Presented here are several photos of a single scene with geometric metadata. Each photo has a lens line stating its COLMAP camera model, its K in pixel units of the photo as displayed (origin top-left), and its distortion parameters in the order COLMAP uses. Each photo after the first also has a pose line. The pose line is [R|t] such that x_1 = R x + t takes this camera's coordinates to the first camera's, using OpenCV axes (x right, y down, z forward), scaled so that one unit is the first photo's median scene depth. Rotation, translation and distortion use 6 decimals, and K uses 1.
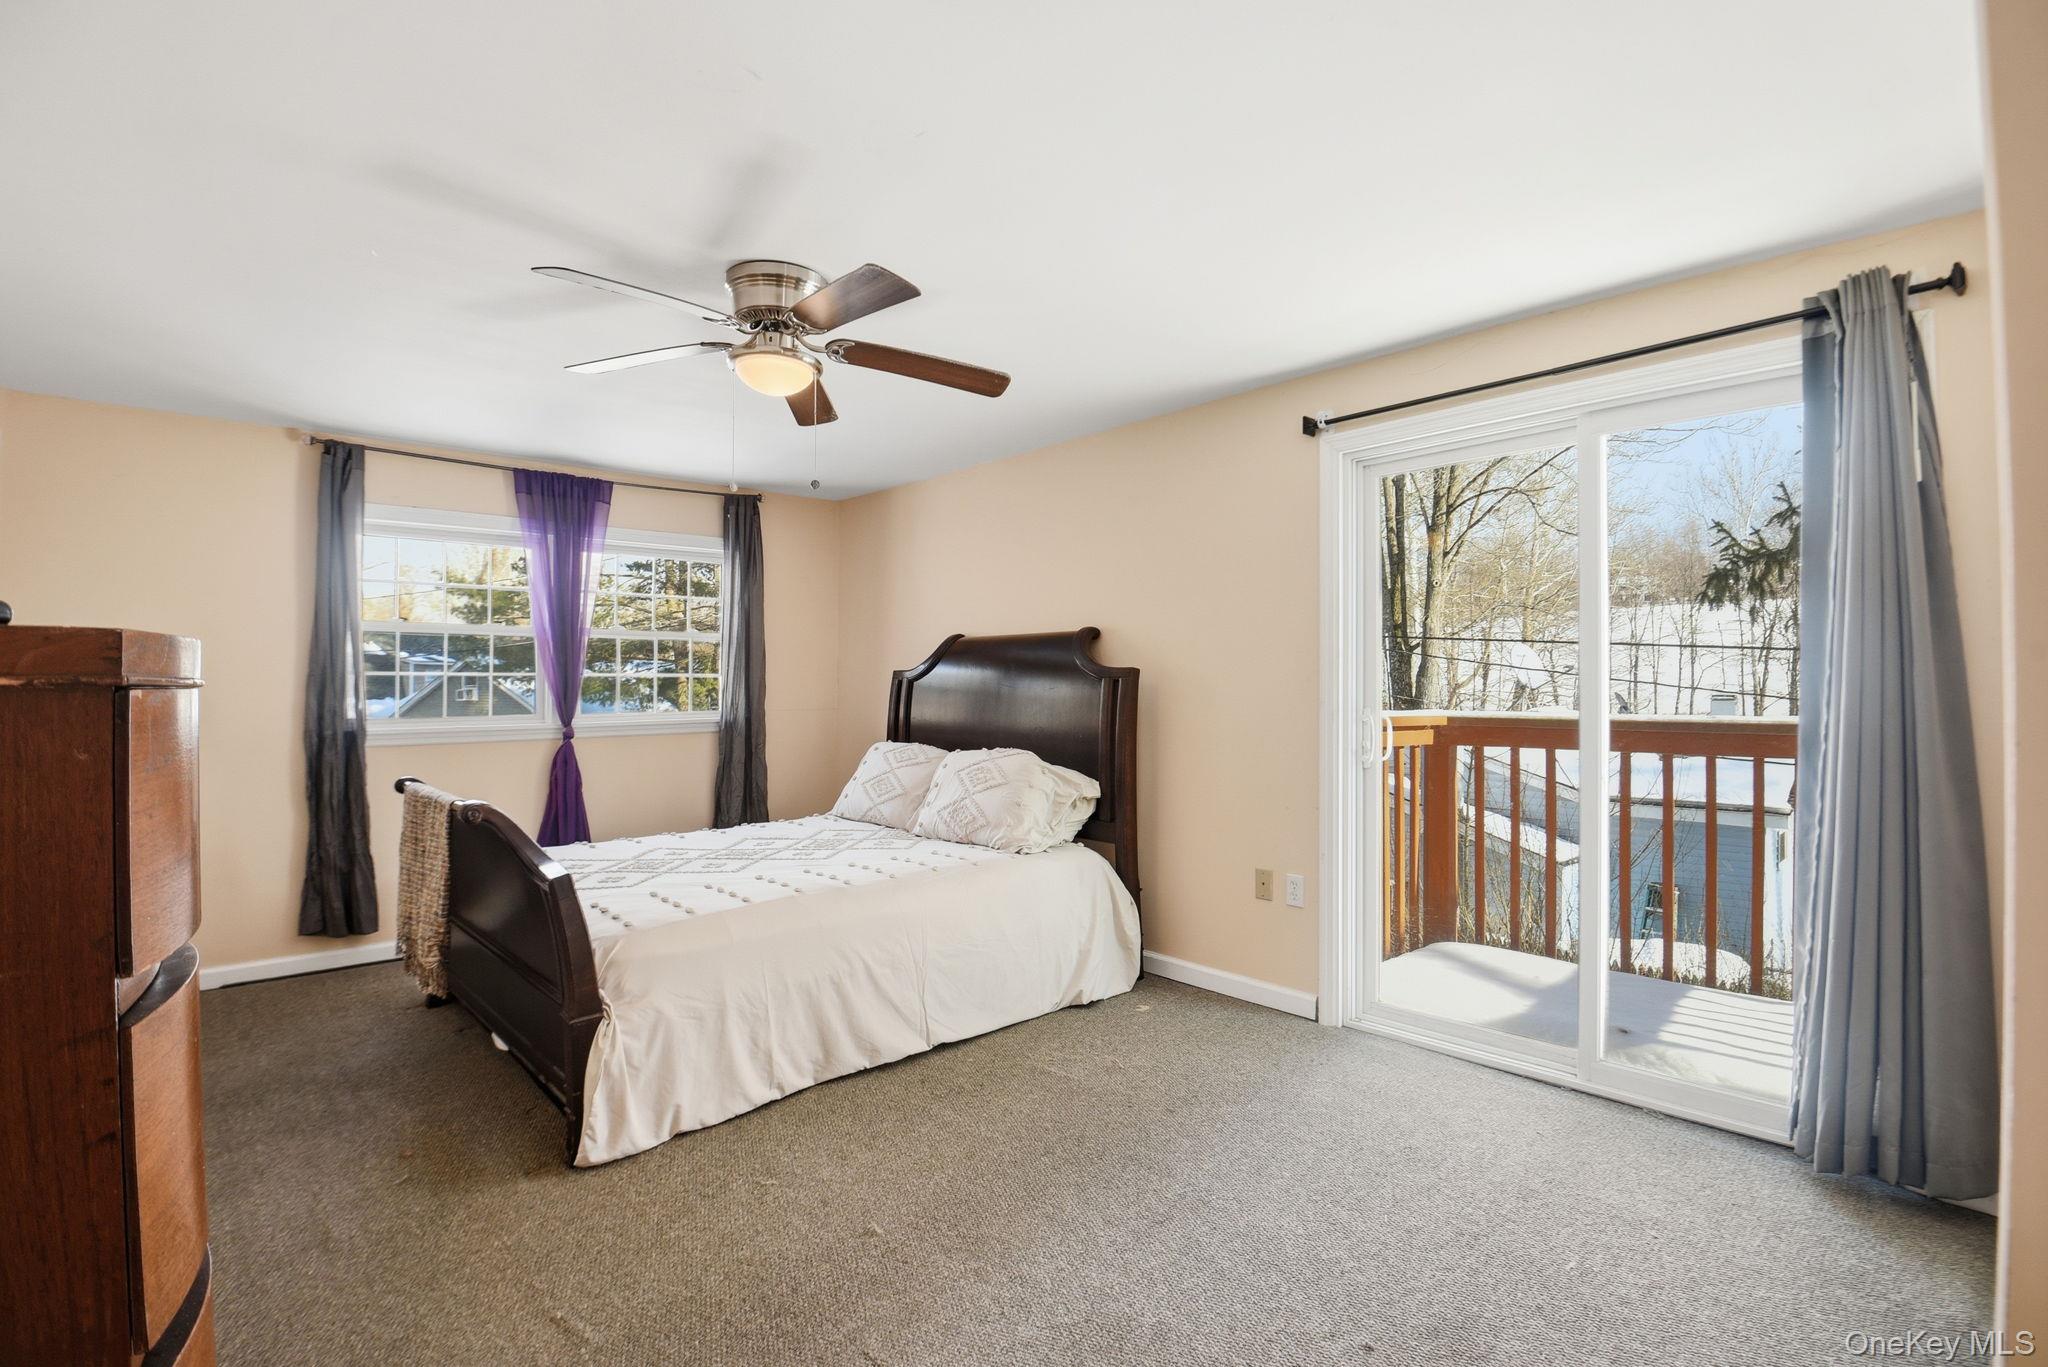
lens RADIAL K [[961.4, 0, 999.6], [0, 961.4, 691.2], [0, 0, 1]] dist [-0.000357, -0.022276]
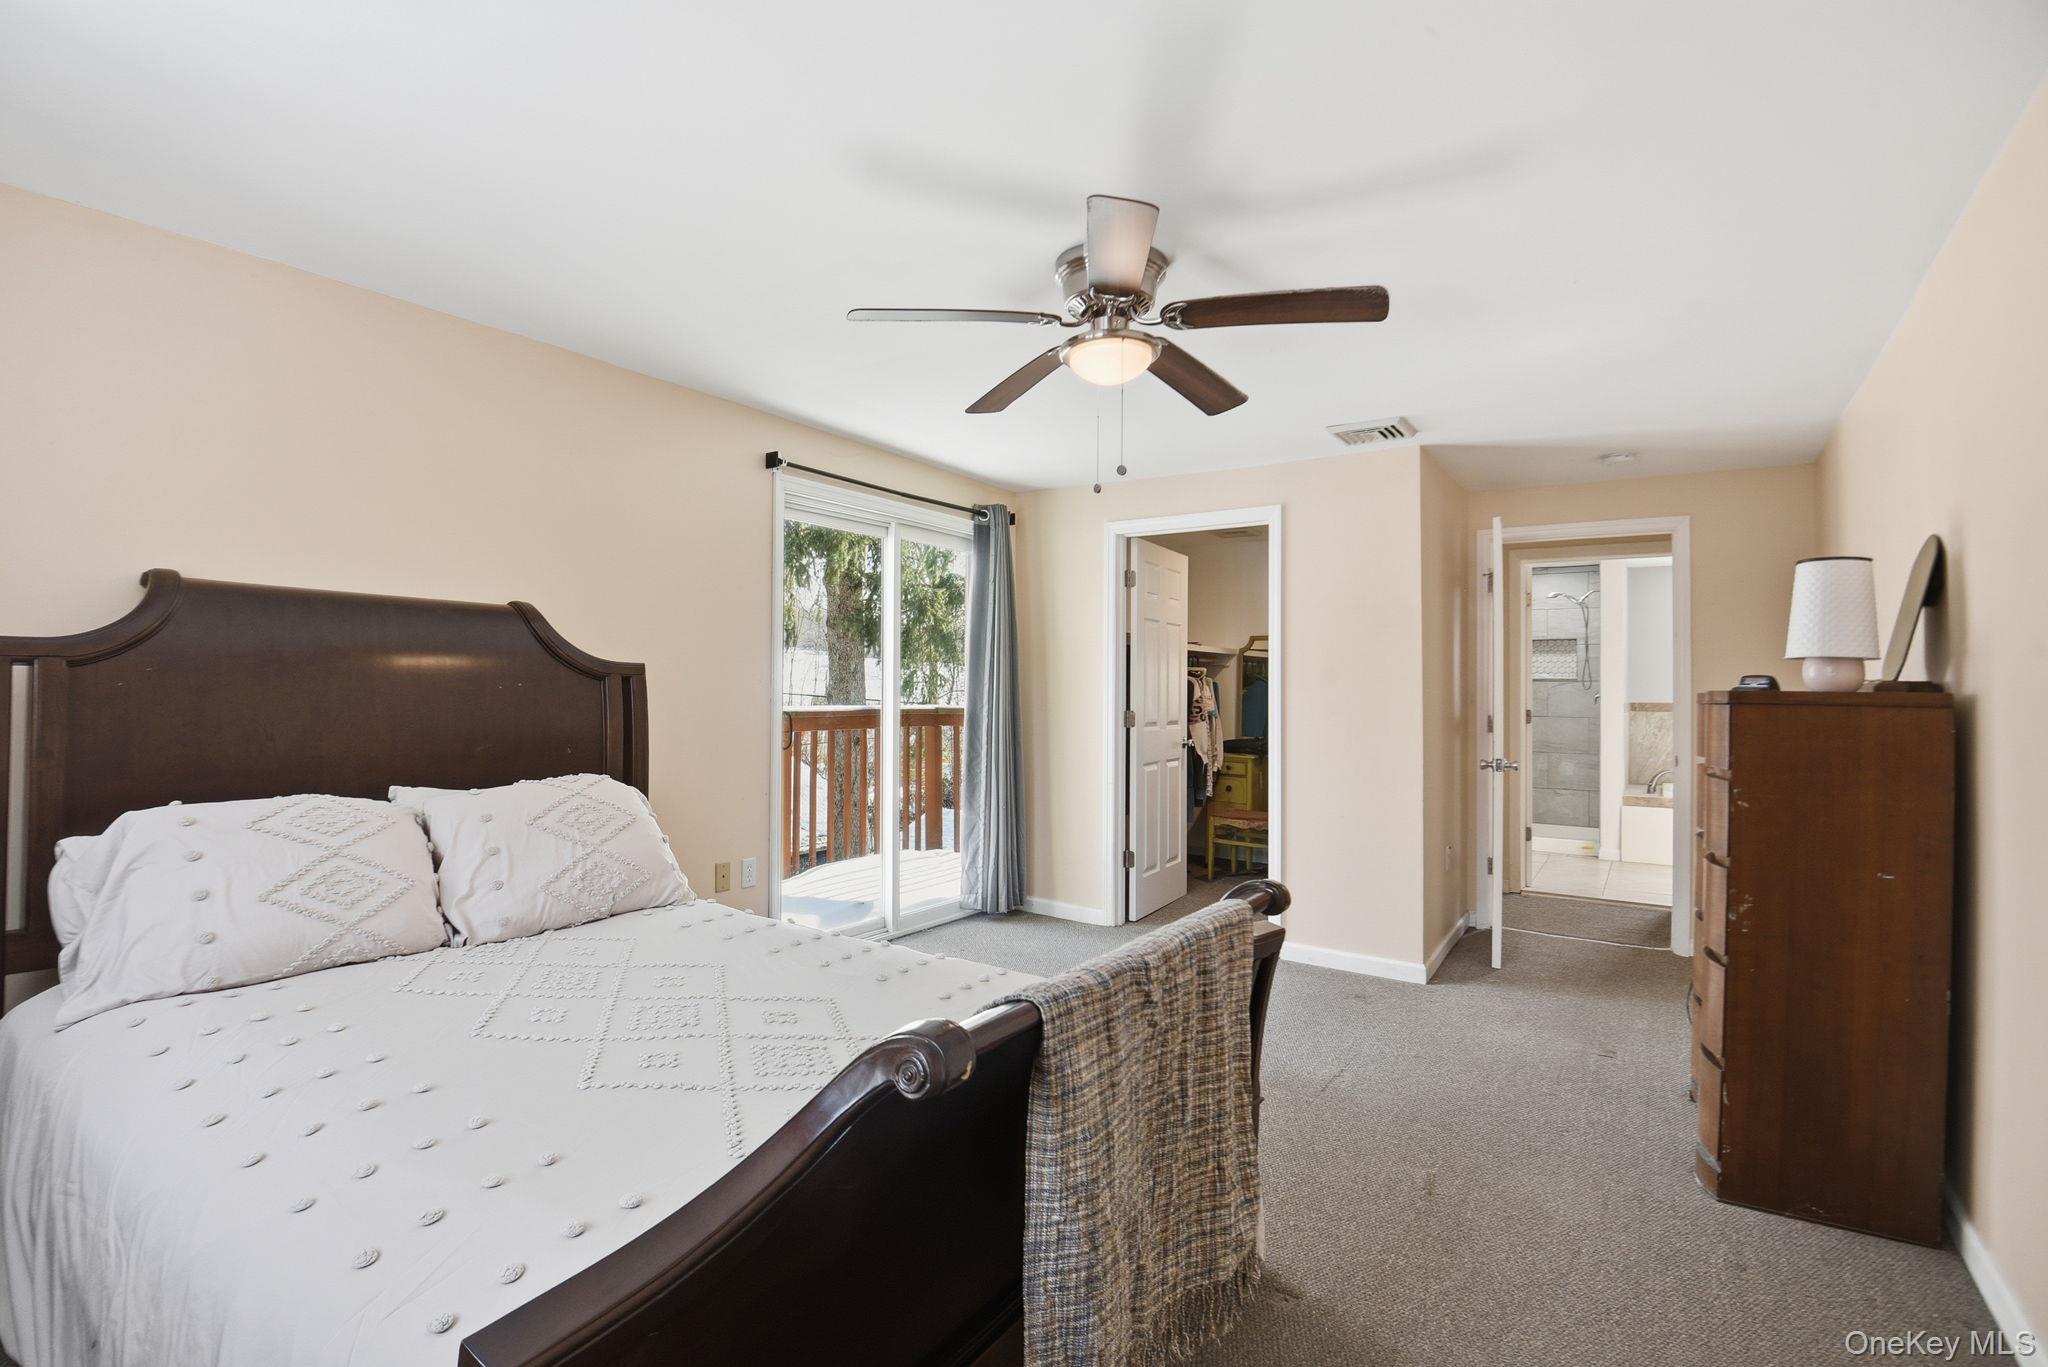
lens RADIAL K [[961.4, 0, 999.6], [0, 961.4, 691.2], [0, 0, 1]] dist [-0.000357, -0.022276]
pose [[-0.236405, 0.000127, 0.971655, -0.926597], [0.000389, 1.000000, -0.000036, -0.000367], [-0.971655, 0.000369, -0.236405, 1.094344]]
